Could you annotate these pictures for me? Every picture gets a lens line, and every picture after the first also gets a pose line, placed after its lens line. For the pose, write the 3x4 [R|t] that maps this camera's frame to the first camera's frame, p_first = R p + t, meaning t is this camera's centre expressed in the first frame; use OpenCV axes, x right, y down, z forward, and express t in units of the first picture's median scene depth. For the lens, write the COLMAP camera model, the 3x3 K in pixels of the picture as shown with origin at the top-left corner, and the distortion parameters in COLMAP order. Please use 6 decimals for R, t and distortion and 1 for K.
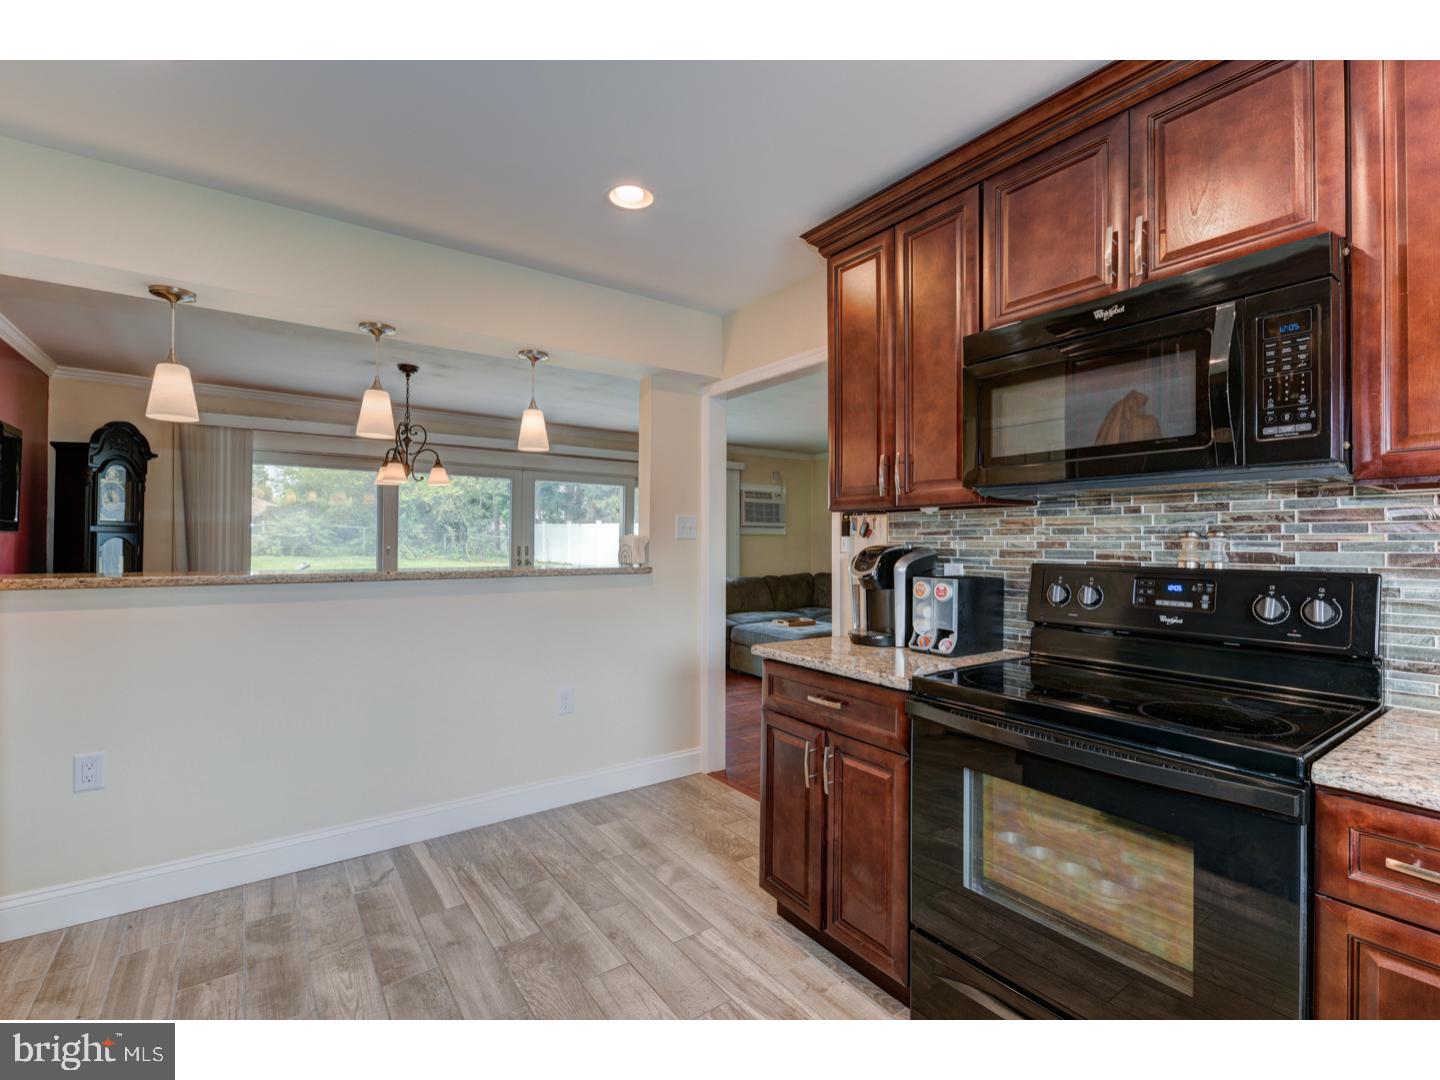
lens RADIAL K [[665.0, 0, 729.0], [0, 665.0, 539.4], [0, 0, 1]] dist [0.013808, 0.000057]
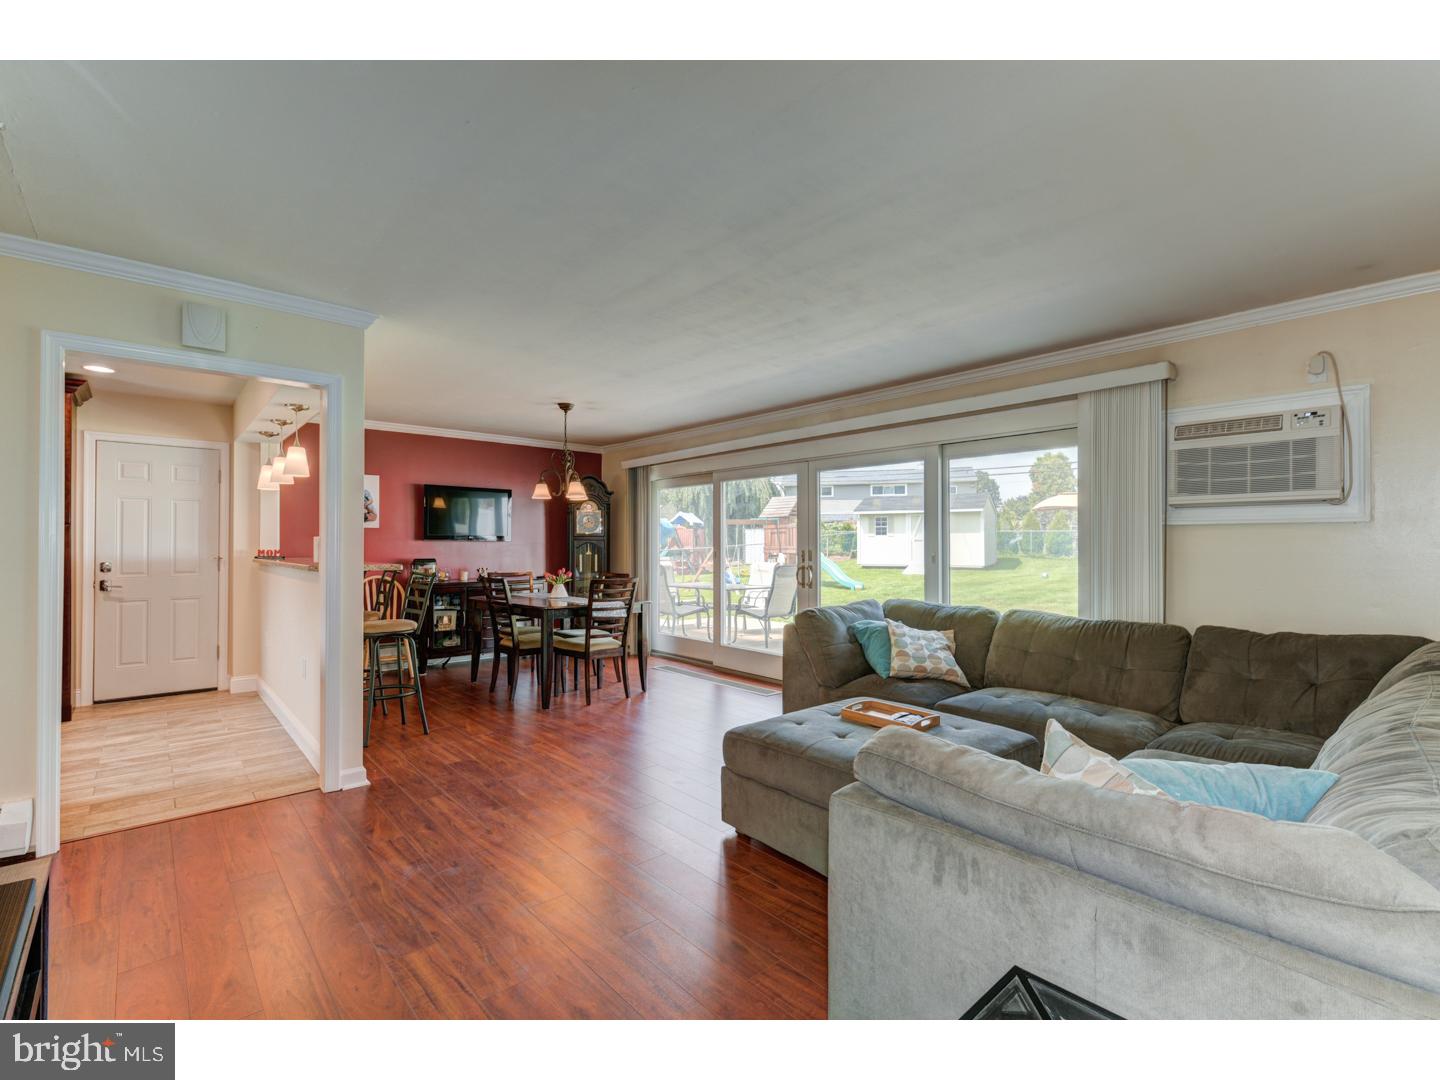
lens RADIAL K [[665.0, 0, 722.1], [0, 665.0, 539.5], [0, 0, 1]] dist [0.013808, 0.000057]
pose [[0.071616, -0.009447, -0.997388, 0.434547], [0.009902, 0.999913, -0.008760, 0.002447], [0.997383, -0.009249, 0.071704, 0.667689]]
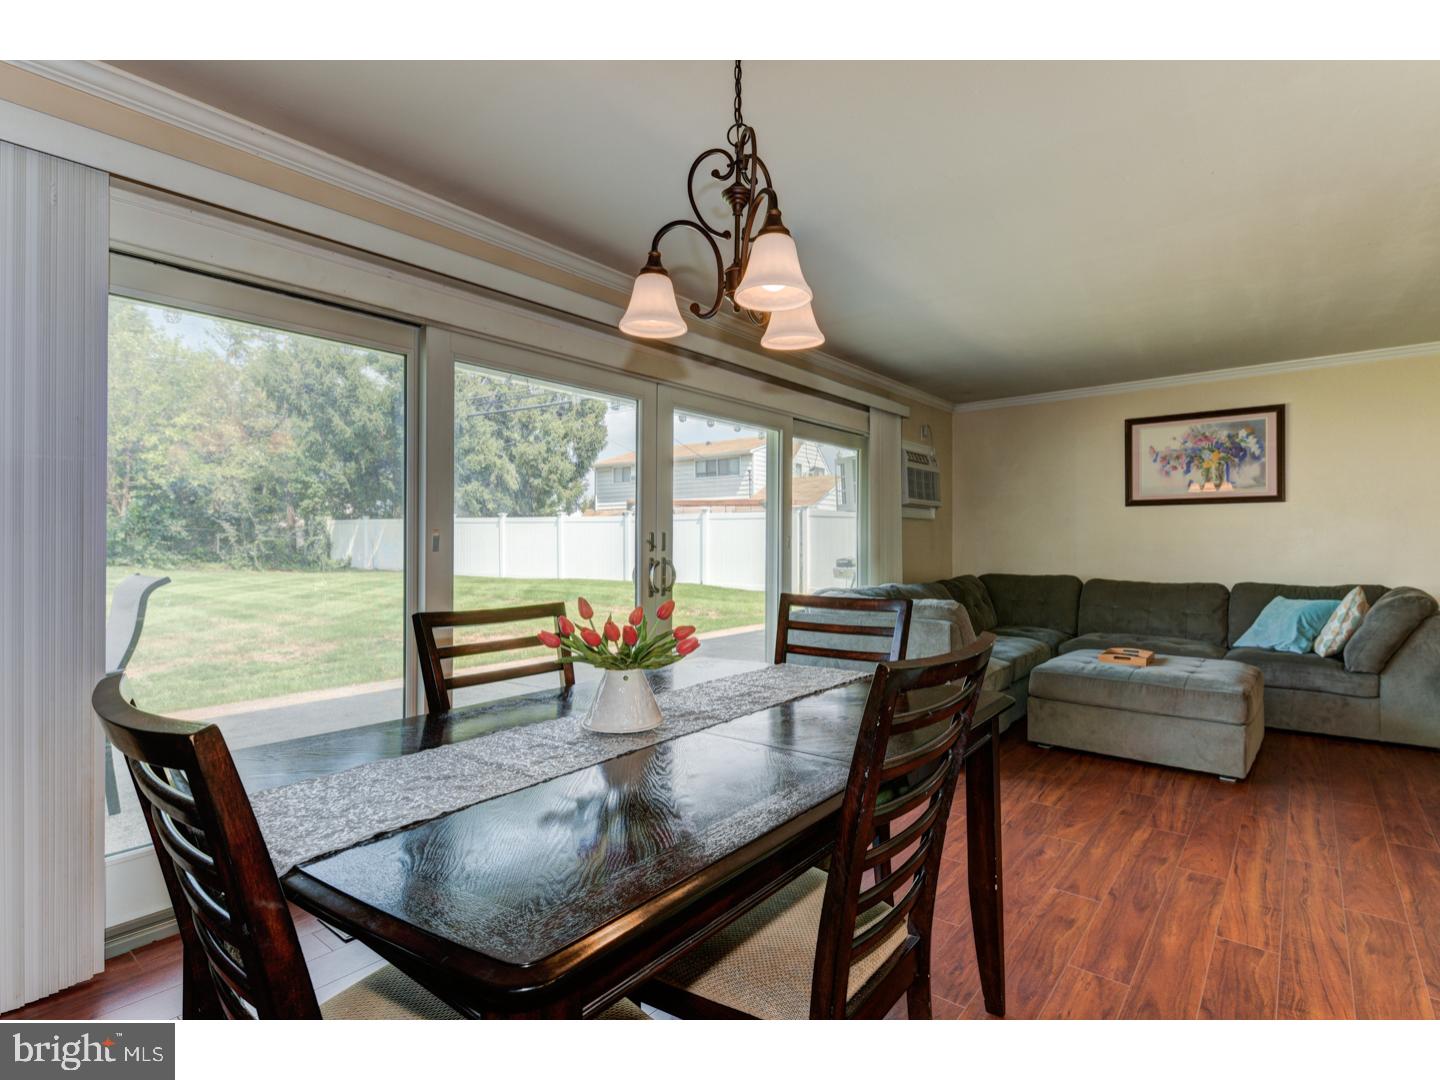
lens RADIAL K [[733.0, 0, 713.5], [0, 733.0, 539.5], [0, 0, 1]] dist [-0.004832, -0.001037]
pose [[0.970100, -0.004073, 0.242671, -0.325719], [0.005335, 0.999975, -0.004545, 0.014709], [-0.242647, 0.005704, 0.970098, 0.358868]]
